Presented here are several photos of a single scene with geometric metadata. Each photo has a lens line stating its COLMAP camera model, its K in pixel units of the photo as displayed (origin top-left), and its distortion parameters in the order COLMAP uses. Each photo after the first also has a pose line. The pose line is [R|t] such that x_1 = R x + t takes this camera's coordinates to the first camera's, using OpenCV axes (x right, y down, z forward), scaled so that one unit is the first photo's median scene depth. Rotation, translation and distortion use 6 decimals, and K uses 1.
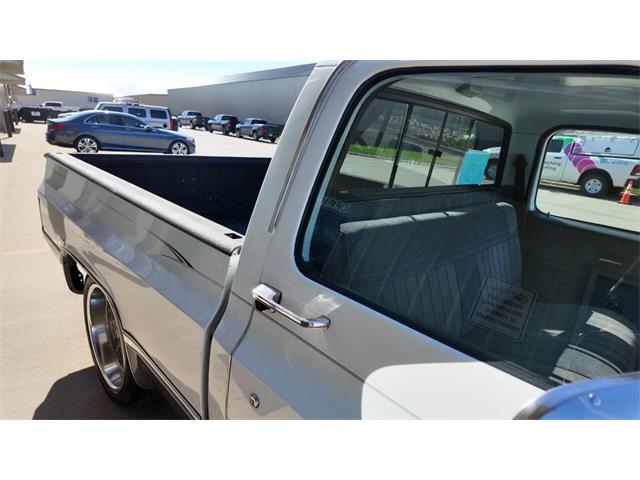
lens RADIAL K [[379.2, 0, 320.0], [0, 379.2, 240.0], [0, 0, 1]] dist [0.042049, -0.033003]
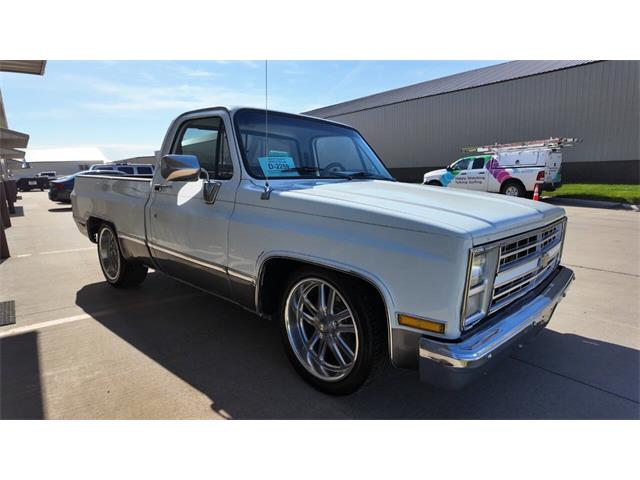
lens RADIAL K [[379.2, 0, 320.0], [0, 379.2, 240.0], [0, 0, 1]] dist [0.042049, -0.033003]
pose [[0.995027, -0.097862, 0.018554, 0.077623], [0.099340, 0.988604, -0.113109, 0.076951], [-0.007273, 0.114390, 0.993409, -0.153936]]
